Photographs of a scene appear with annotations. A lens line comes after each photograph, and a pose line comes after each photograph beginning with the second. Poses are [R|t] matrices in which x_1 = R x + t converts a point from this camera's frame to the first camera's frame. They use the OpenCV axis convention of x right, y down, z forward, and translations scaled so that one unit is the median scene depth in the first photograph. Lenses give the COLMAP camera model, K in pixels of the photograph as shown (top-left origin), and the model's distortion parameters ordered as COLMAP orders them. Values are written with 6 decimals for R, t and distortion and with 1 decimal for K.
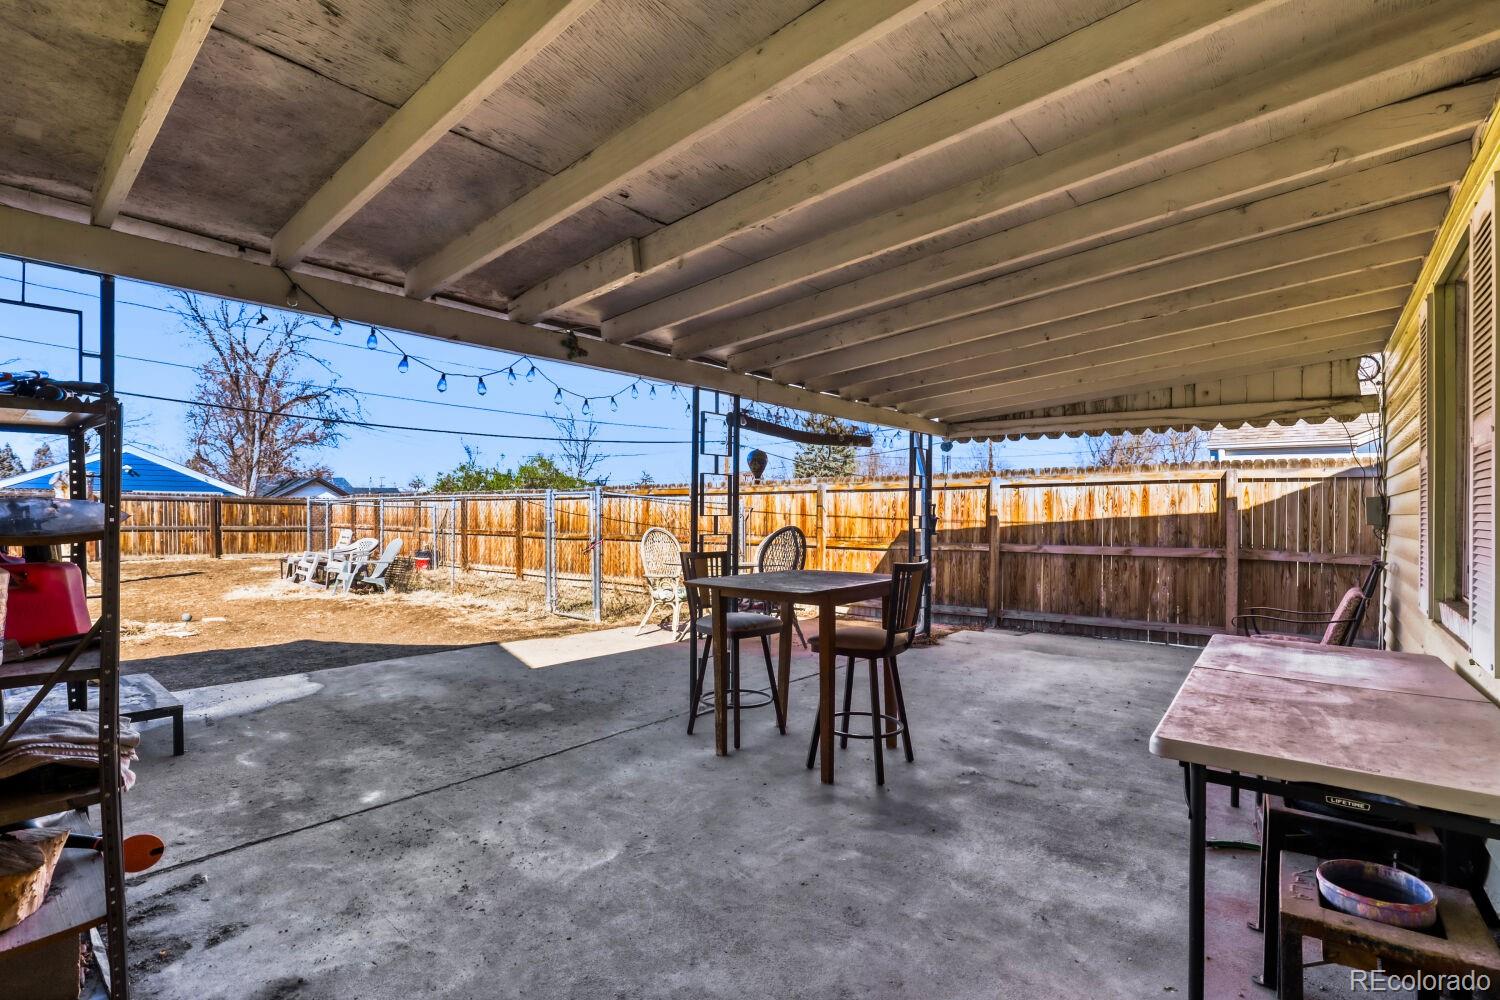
lens RADIAL K [[694.8, 0, 750.0], [0, 694.8, 500.0], [0, 0, 1]] dist [0.018036, 0.000167]
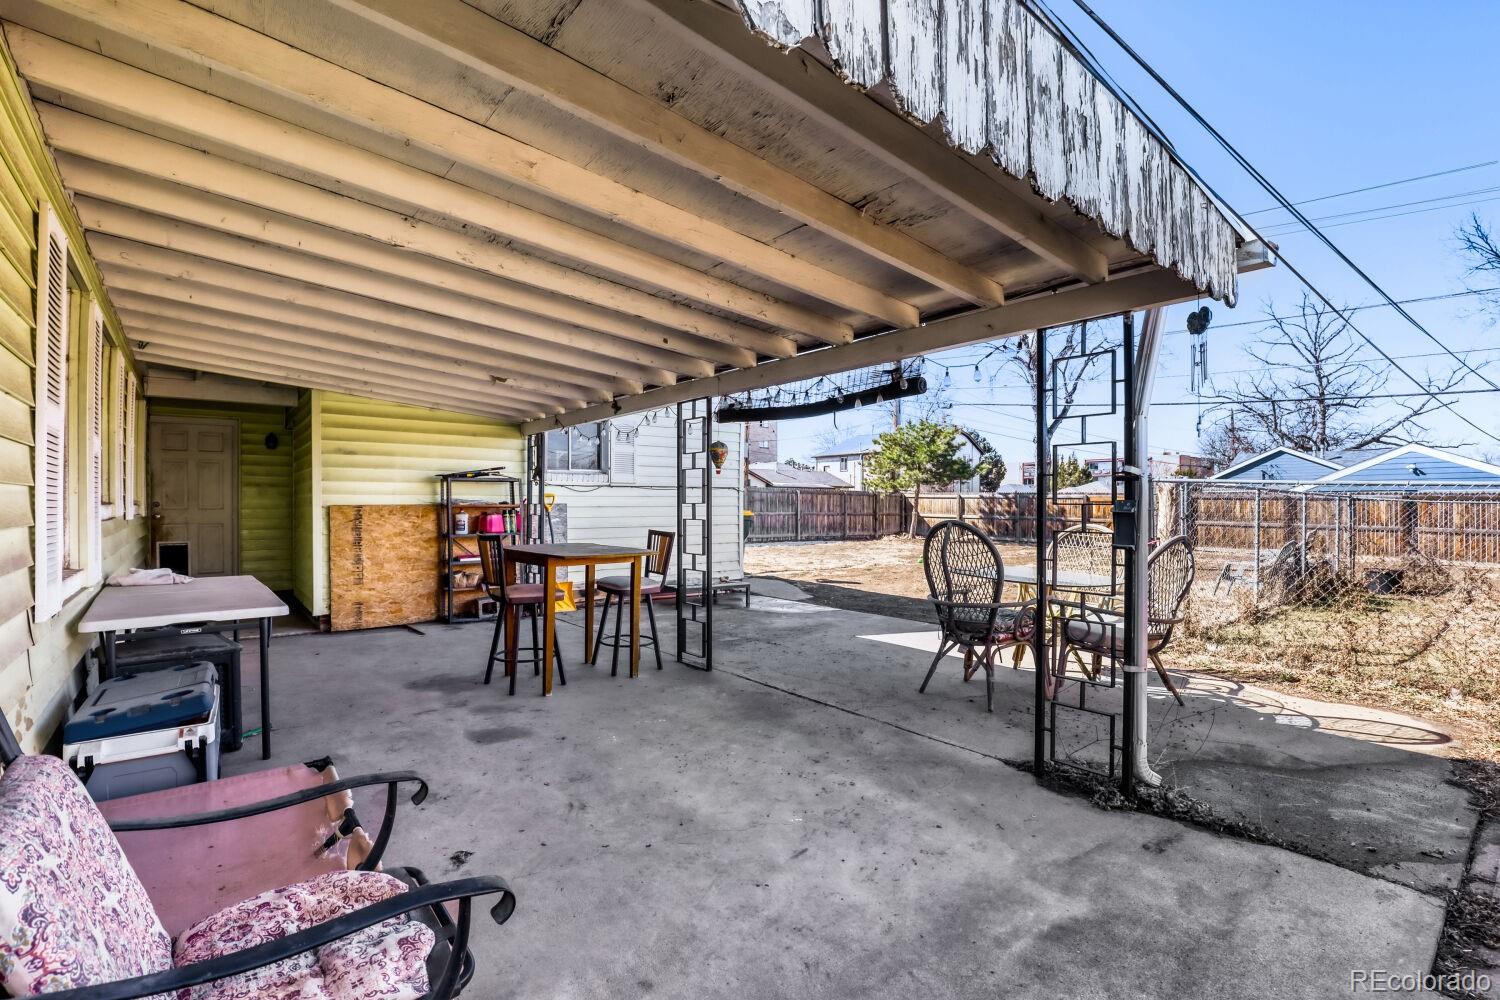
lens RADIAL K [[699.6, 0, 753.5], [0, 699.6, 504.2], [0, 0, 1]] dist [-0.019968, 0.000974]
pose [[-0.195986, -0.011099, -0.980544, 0.474287], [0.011287, 0.999844, -0.013573, 0.016668], [0.980542, -0.013728, -0.195830, 0.575309]]
